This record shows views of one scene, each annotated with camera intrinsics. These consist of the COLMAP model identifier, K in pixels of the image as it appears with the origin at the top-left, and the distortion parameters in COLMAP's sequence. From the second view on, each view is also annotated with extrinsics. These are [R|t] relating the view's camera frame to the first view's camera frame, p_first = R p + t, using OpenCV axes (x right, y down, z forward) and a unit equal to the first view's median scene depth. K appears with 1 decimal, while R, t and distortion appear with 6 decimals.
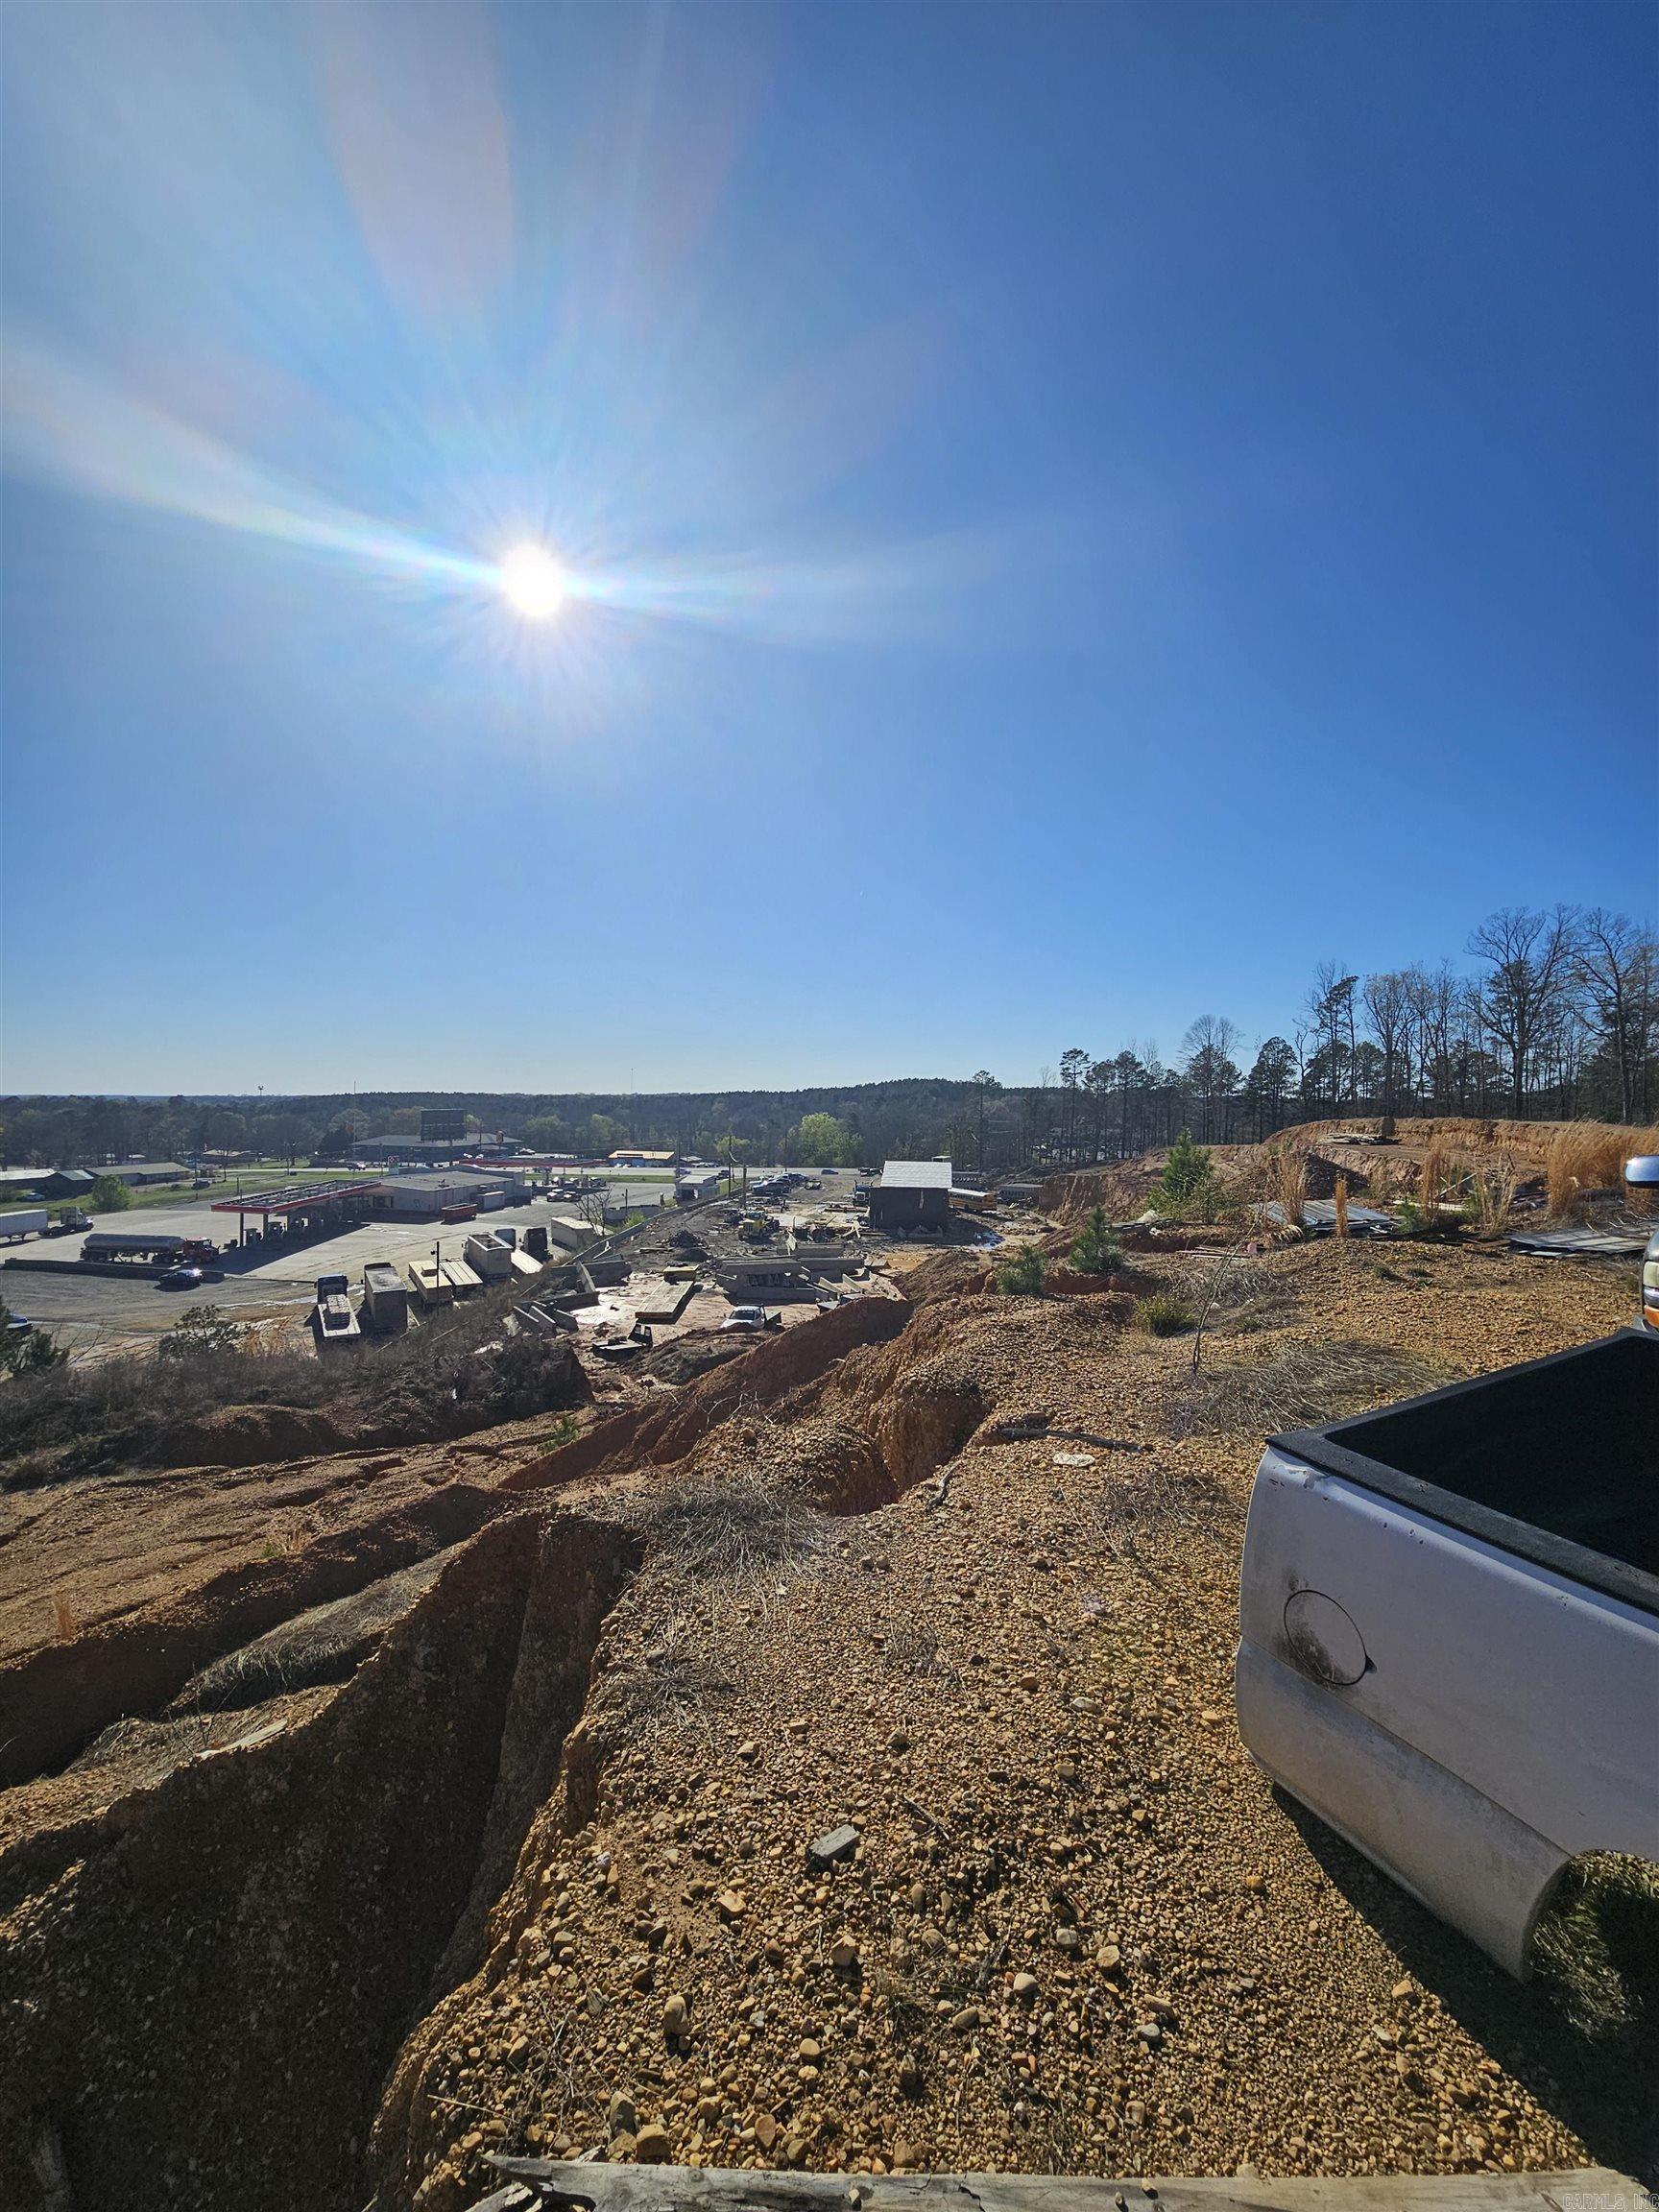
lens RADIAL K [[904.5, 0, 833.1], [0, 904.5, 1112.1], [0, 0, 1]] dist [-0.003764, 0.001599]
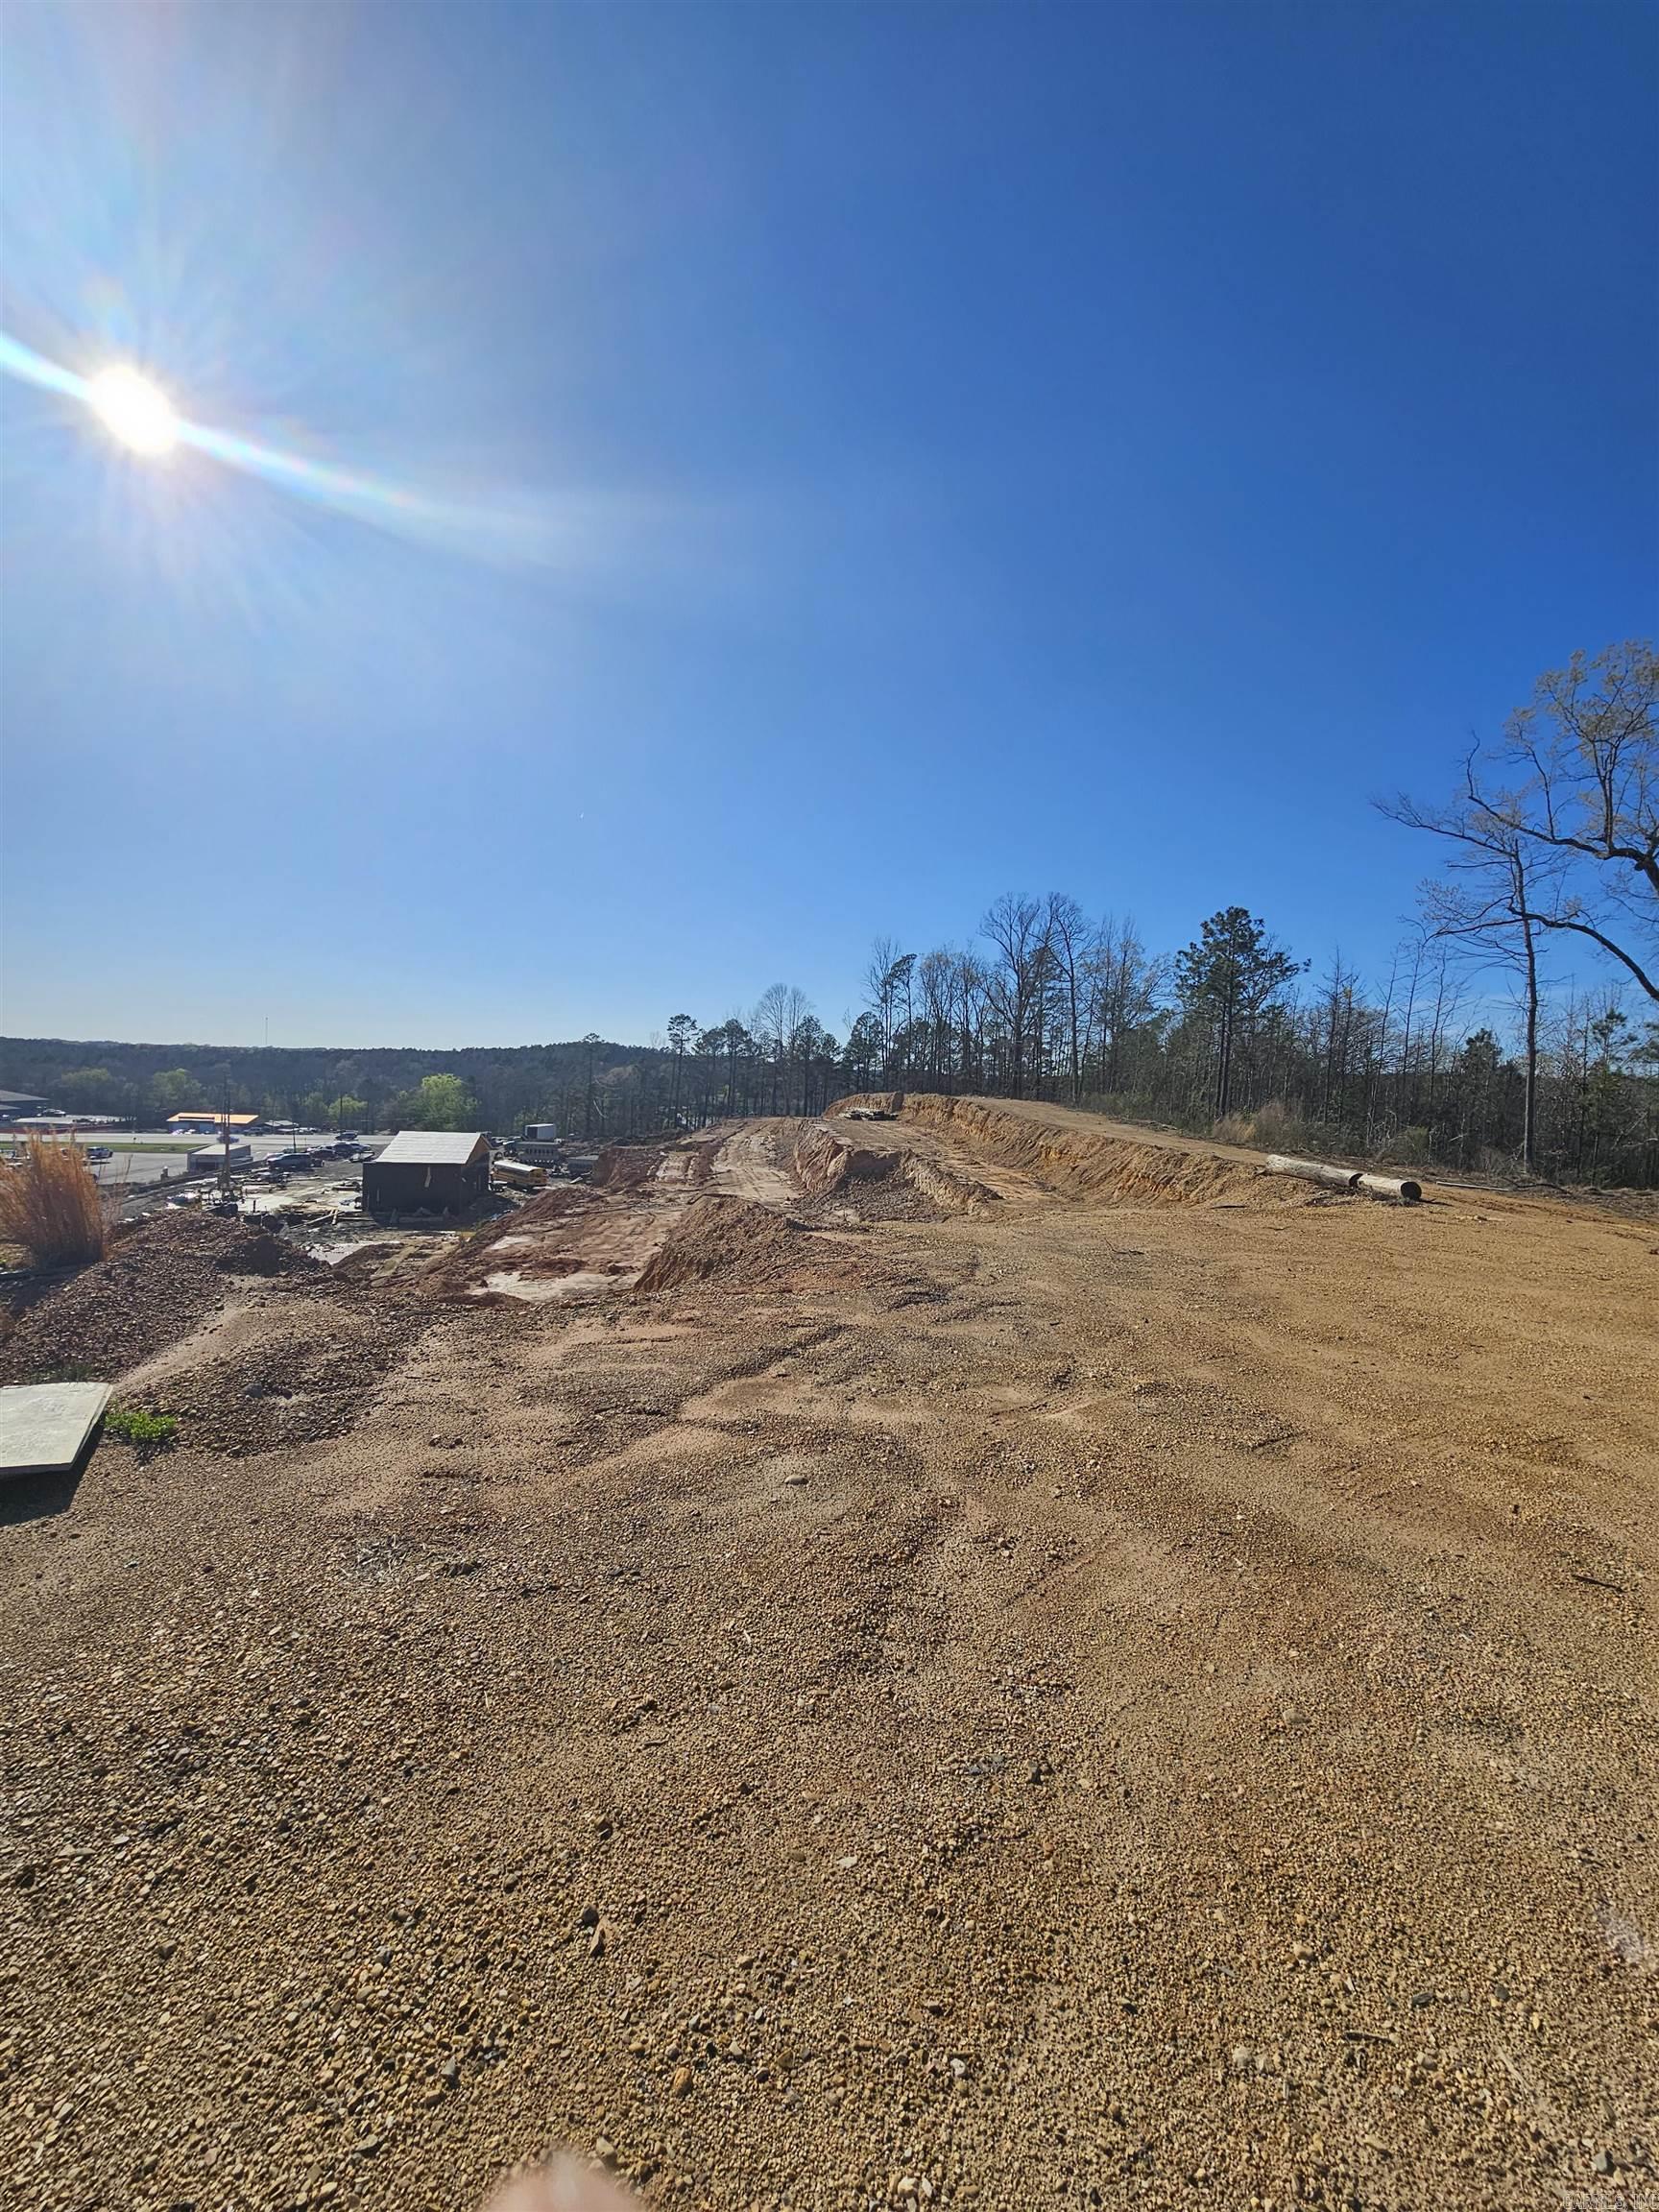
lens RADIAL K [[904.5, 0, 823.3], [0, 904.5, 1103.3], [0, 0, 1]] dist [-0.003764, 0.001599]
pose [[0.946333, 0.017003, 0.322745, 0.111981], [-0.025948, 0.999389, 0.023433, -0.001748], [-0.322149, -0.030550, 0.946196, 0.043139]]
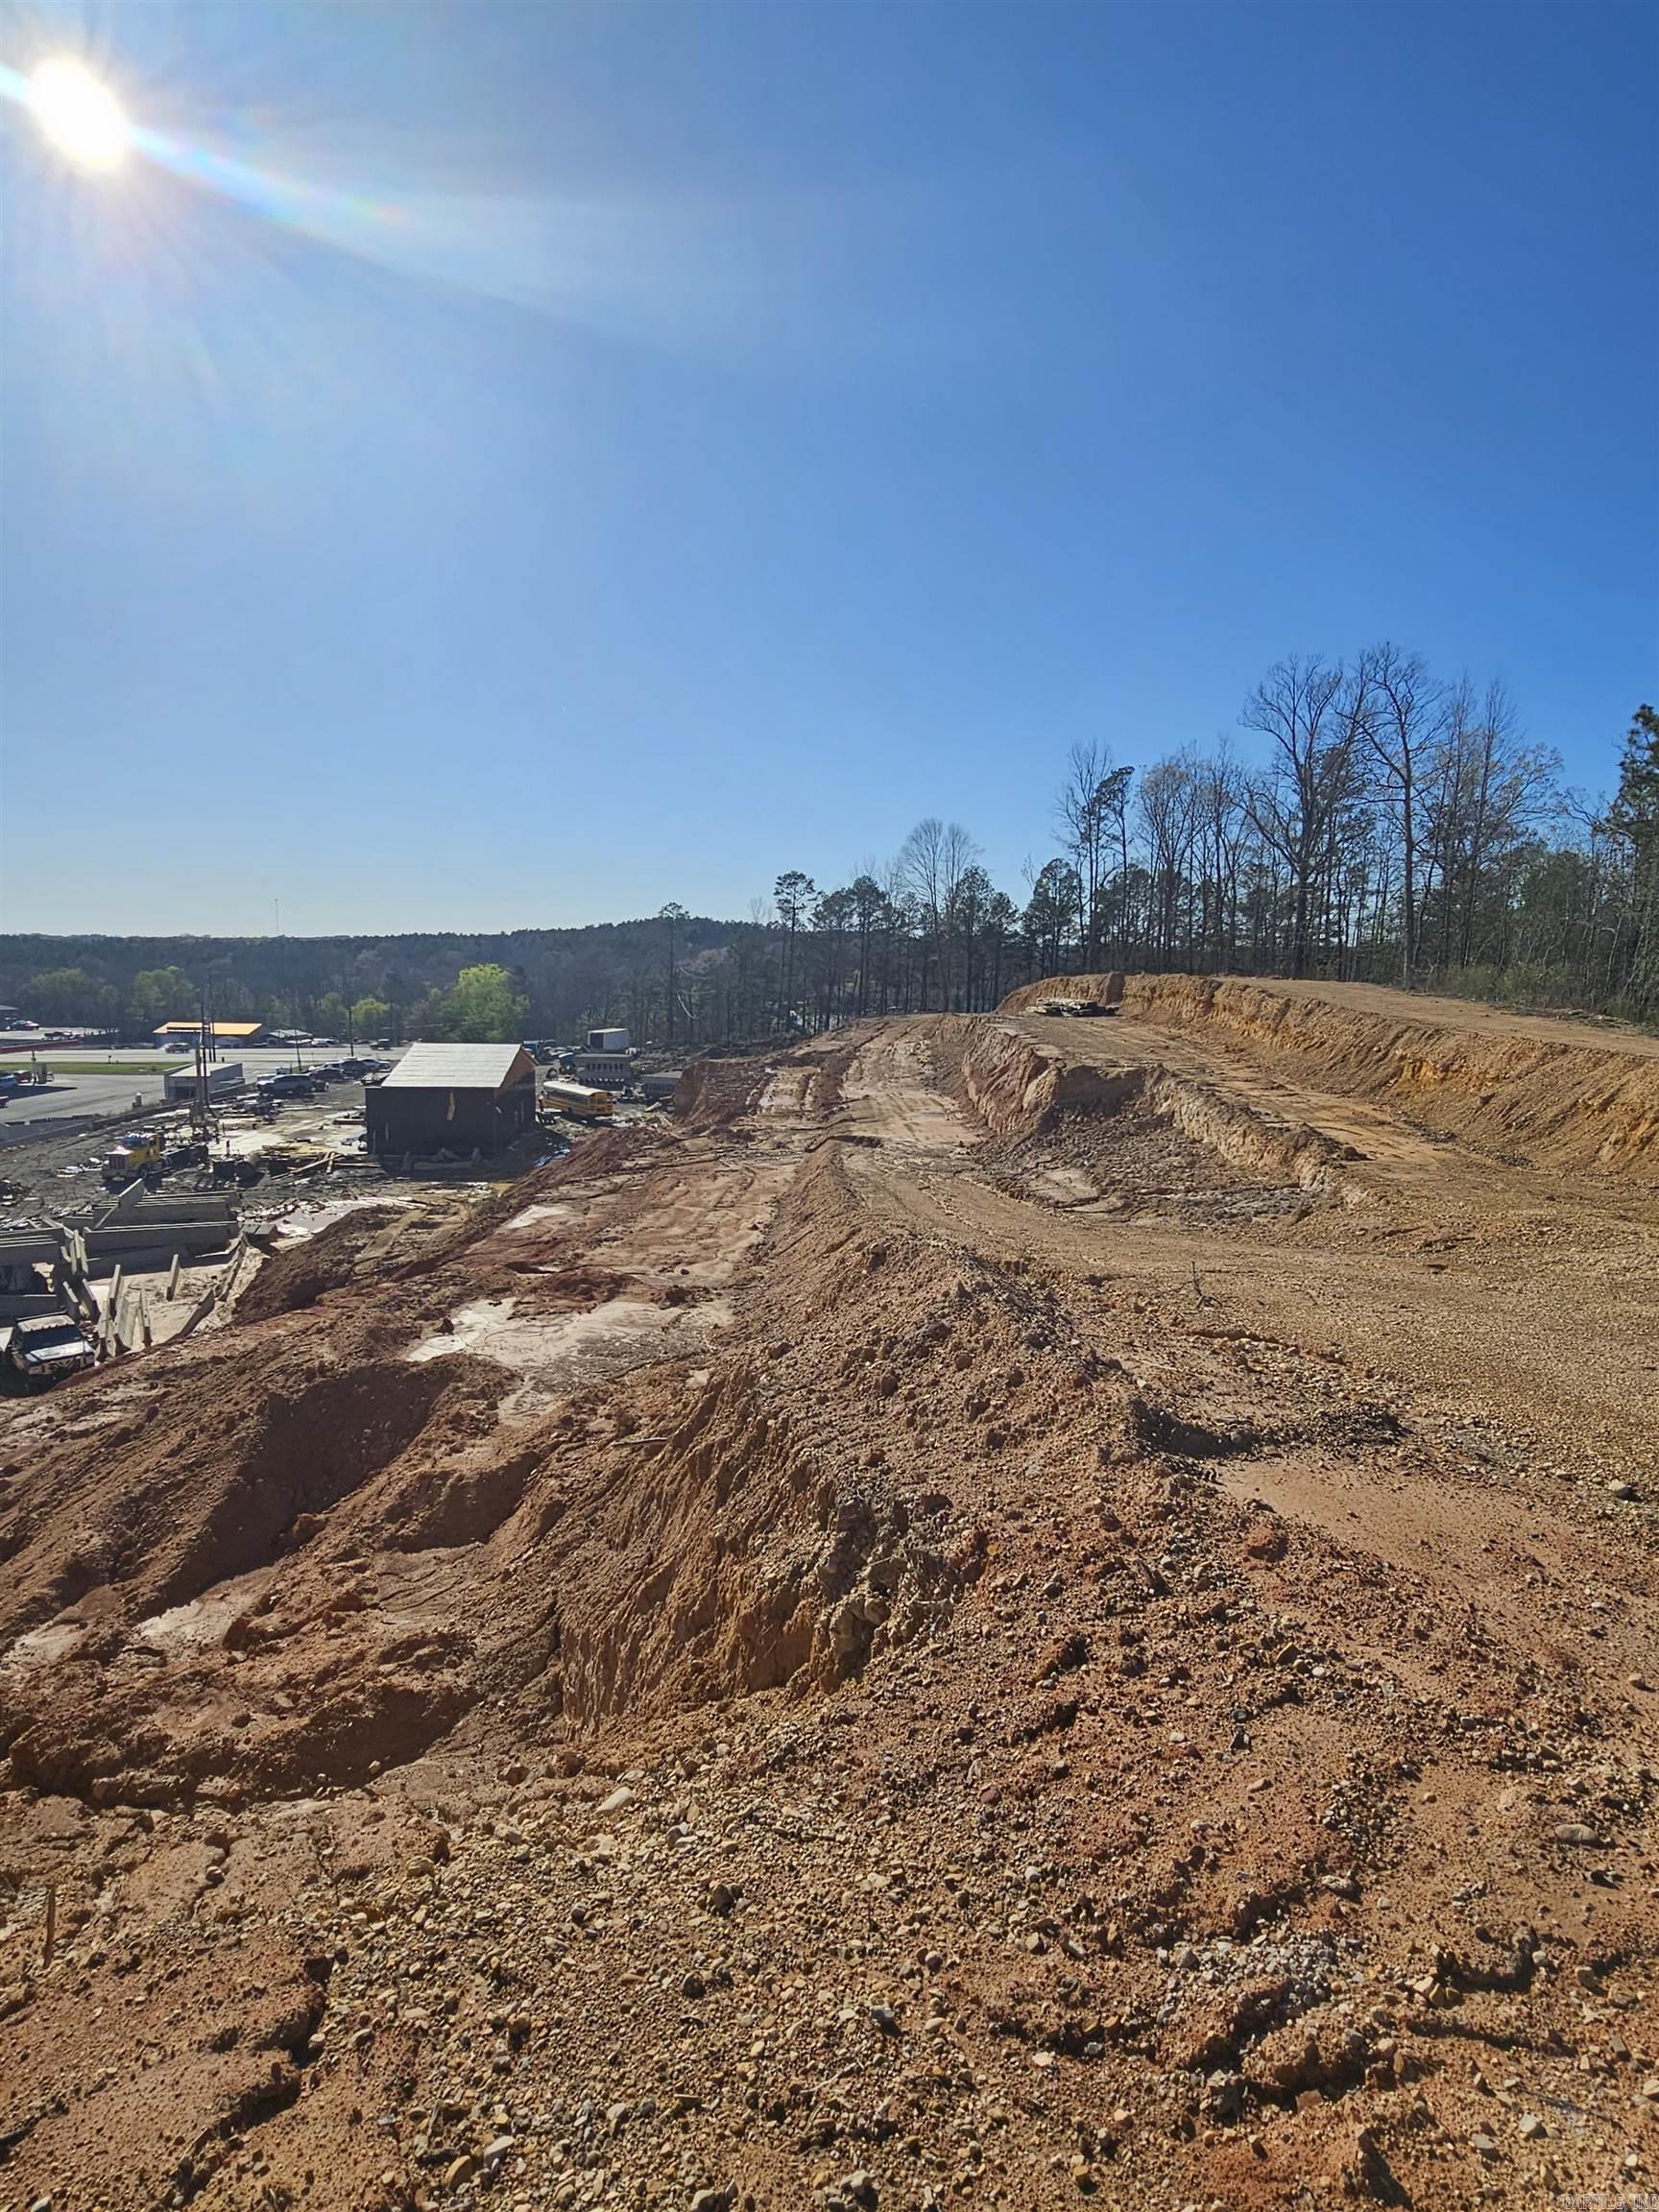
lens RADIAL K [[1207.1, 0, 828.0], [0, 1207.1, 1101.5], [0, 0, 1]] dist [-0.005860, -0.001352]
pose [[0.980252, -0.020899, 0.196645, 0.121167], [-0.001600, 0.993529, 0.113569, -0.000520], [-0.197746, -0.111641, 0.973875, 0.089843]]
